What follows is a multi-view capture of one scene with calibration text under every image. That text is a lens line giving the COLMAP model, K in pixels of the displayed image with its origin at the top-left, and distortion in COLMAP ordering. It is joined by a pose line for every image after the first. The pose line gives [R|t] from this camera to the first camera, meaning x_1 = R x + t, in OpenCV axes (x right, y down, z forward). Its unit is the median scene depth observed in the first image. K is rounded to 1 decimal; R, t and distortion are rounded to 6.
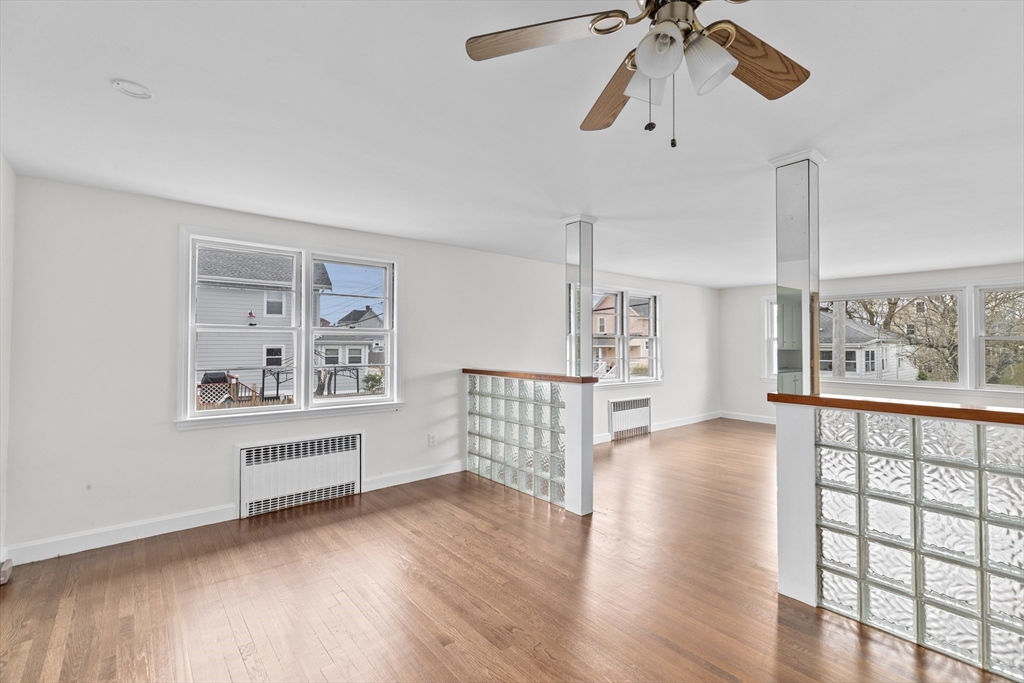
lens RADIAL K [[457.6, 0, 509.0], [0, 457.6, 343.5], [0, 0, 1]] dist [0.005714, -0.001601]
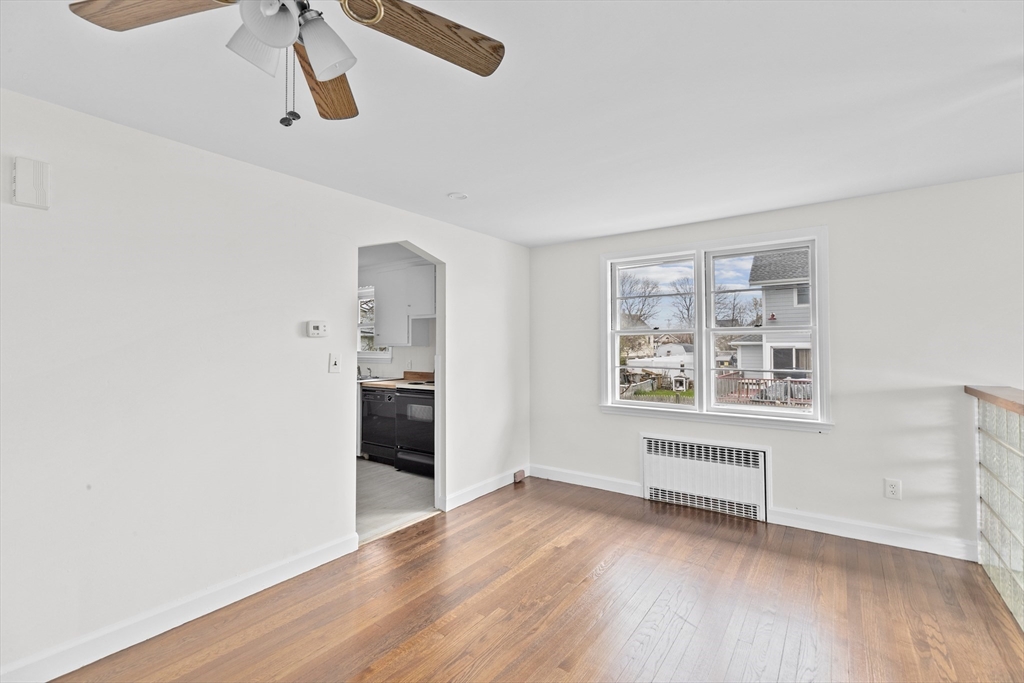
lens RADIAL K [[457.6, 0, 508.4], [0, 457.6, 332.6], [0, 0, 1]] dist [0.005714, -0.001601]
pose [[0.243924, -0.032631, -0.969245, 0.414237], [0.010014, 0.999465, -0.031128, -0.000852], [0.969743, -0.002113, 0.244120, 0.354911]]
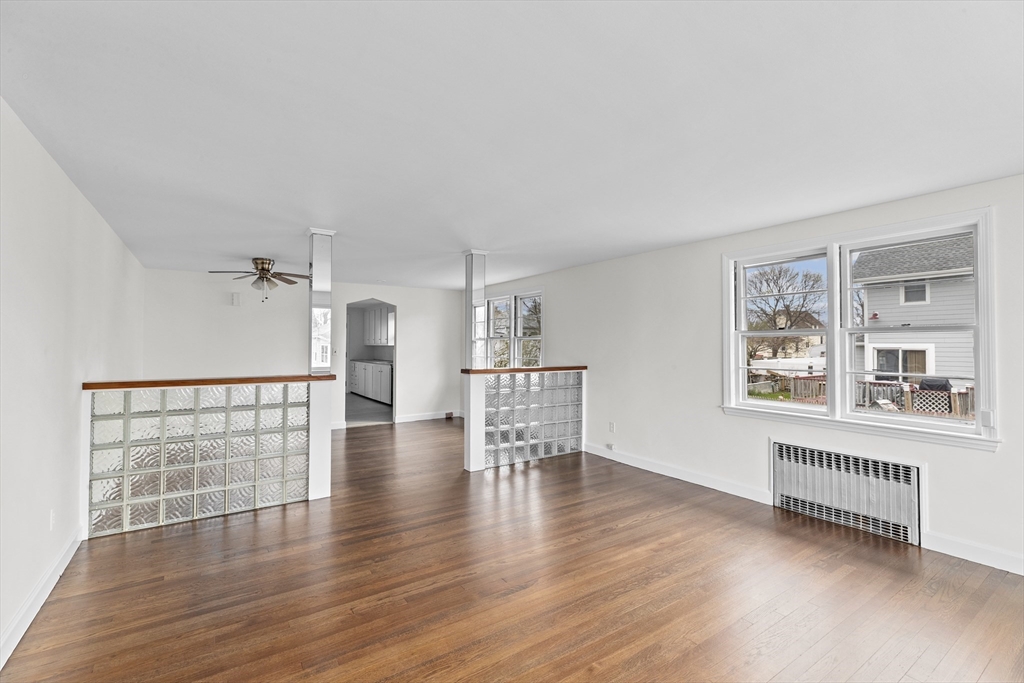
lens RADIAL K [[457.6, 0, 512.2], [0, 457.6, 338.5], [0, 0, 1]] dist [0.005714, -0.001601]
pose [[-0.102094, -0.017685, -0.994618, 0.522510], [0.002624, 0.999834, -0.018047, -0.000211], [0.994771, -0.004452, -0.102030, 0.444434]]
